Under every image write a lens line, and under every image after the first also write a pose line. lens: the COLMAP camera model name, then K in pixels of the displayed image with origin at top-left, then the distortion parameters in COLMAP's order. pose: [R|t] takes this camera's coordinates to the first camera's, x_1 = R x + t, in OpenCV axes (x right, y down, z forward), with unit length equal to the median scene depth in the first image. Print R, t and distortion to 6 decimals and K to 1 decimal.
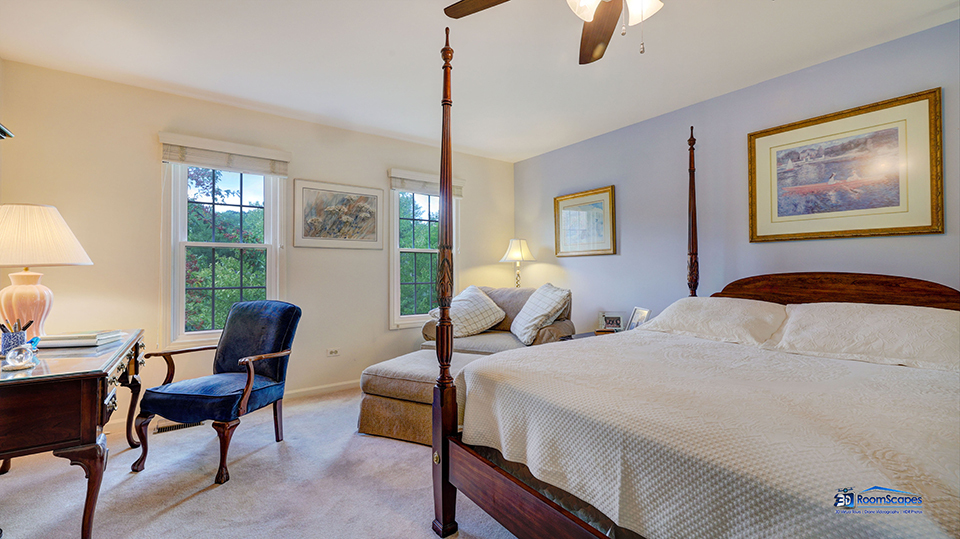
lens RADIAL K [[402.8, 0, 474.2], [0, 402.8, 260.8], [0, 0, 1]] dist [0.001397, -0.000427]
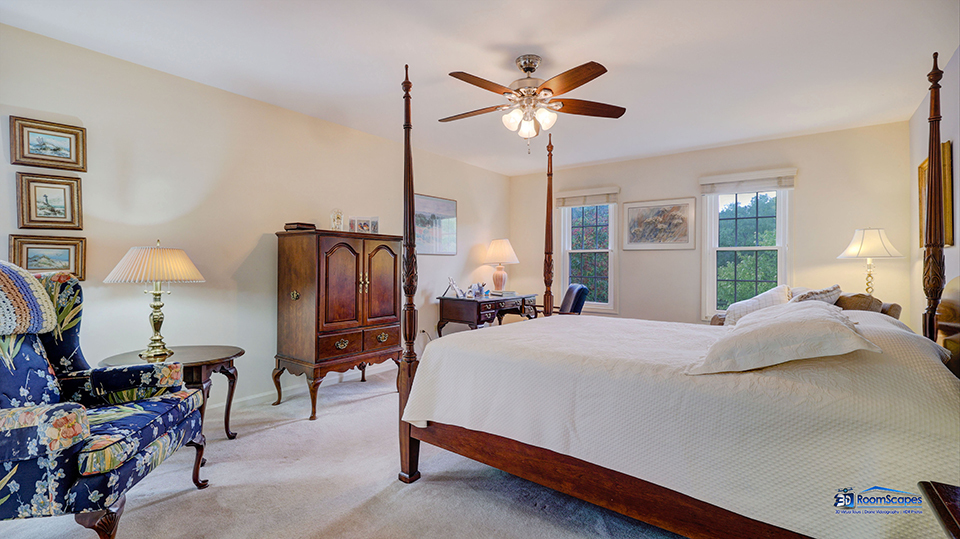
lens RADIAL K [[435.8, 0, 482.9], [0, 435.8, 263.4], [0, 0, 1]] dist [-0.000181, 0.000261]
pose [[0.292282, -0.001564, -0.956331, 1.145914], [0.011034, 0.999938, 0.001737, 0.005521], [0.956268, -0.011060, 0.292281, 0.078301]]
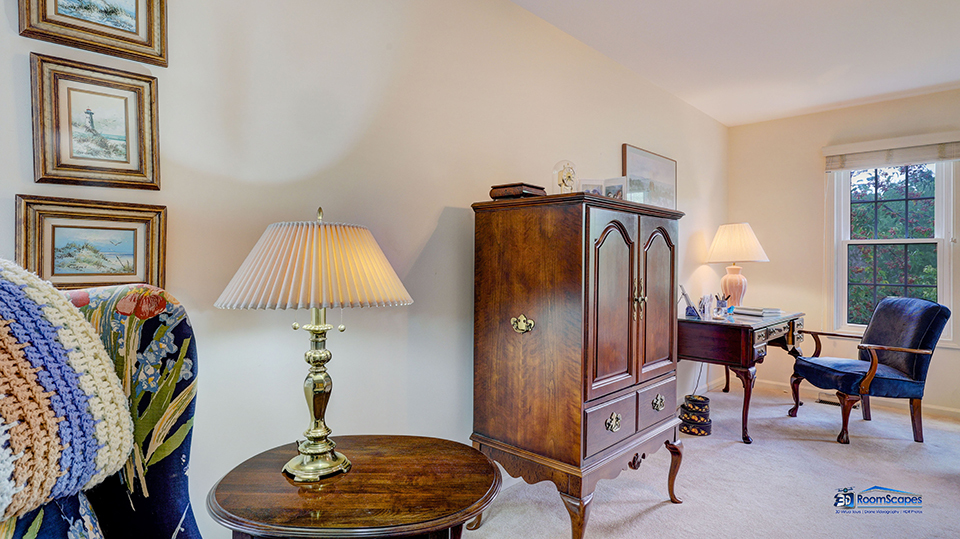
lens RADIAL K [[518.1, 0, 479.4], [0, 518.1, 262.8], [0, 0, 1]] dist [0.000335, 0.001603]
pose [[0.174437, -0.000253, -0.984668, 0.548470], [0.010020, 0.999949, 0.001518, 0.001115], [0.984617, -0.010131, 0.174431, -0.255459]]
